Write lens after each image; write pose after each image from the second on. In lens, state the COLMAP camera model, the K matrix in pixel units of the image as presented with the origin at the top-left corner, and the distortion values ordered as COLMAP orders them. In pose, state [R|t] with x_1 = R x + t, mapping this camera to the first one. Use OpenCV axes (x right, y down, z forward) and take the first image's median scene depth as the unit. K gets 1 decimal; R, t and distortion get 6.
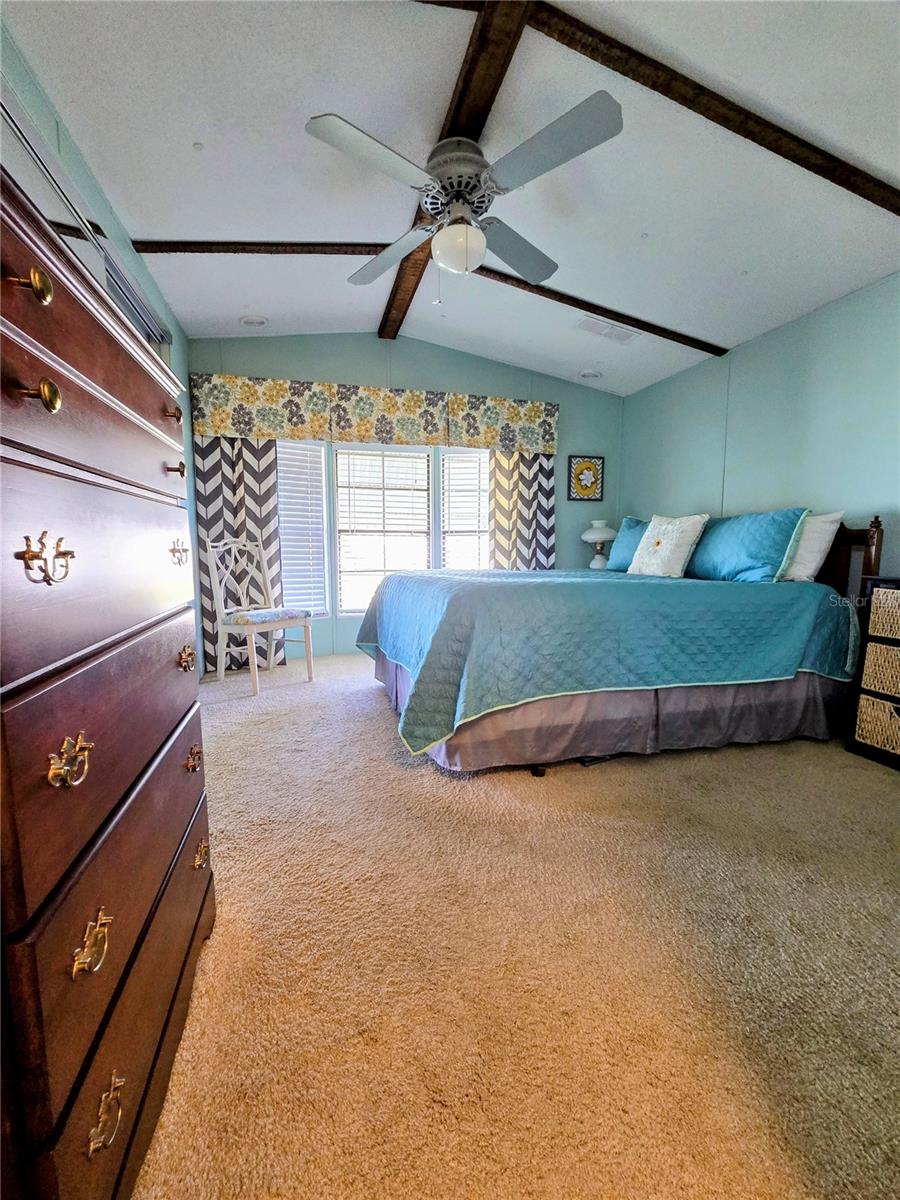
lens RADIAL K [[510.4, 0, 450.0], [0, 510.4, 600.0], [0, 0, 1]] dist [-0.001154, -0.000122]
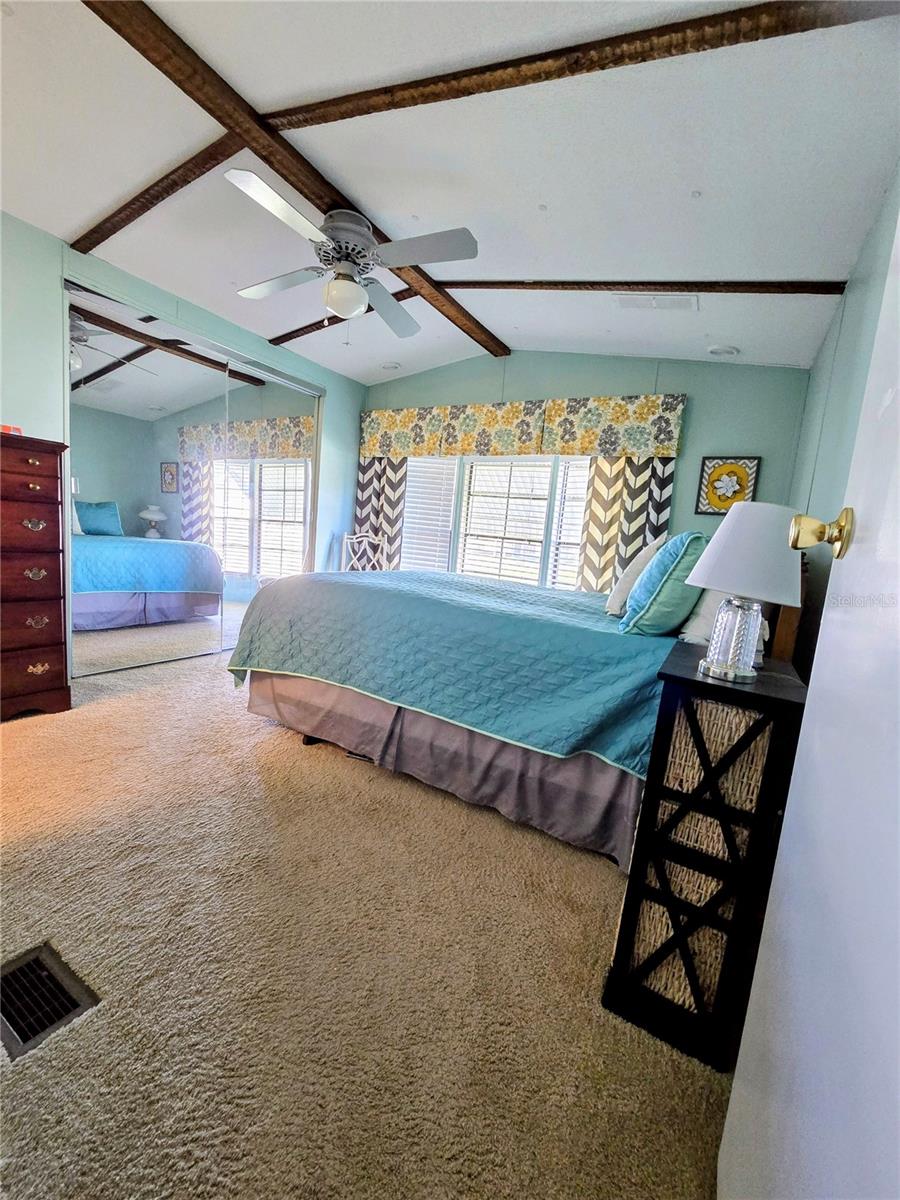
lens RADIAL K [[488.0, 0, 450.5], [0, 488.0, 609.9], [0, 0, 1]] dist [0.000126, 0.000067]
pose [[0.701833, 0.165015, -0.692965, 0.568328], [-0.165908, 0.983912, 0.066267, -0.038851], [0.692752, 0.068460, 0.717919, 0.219442]]
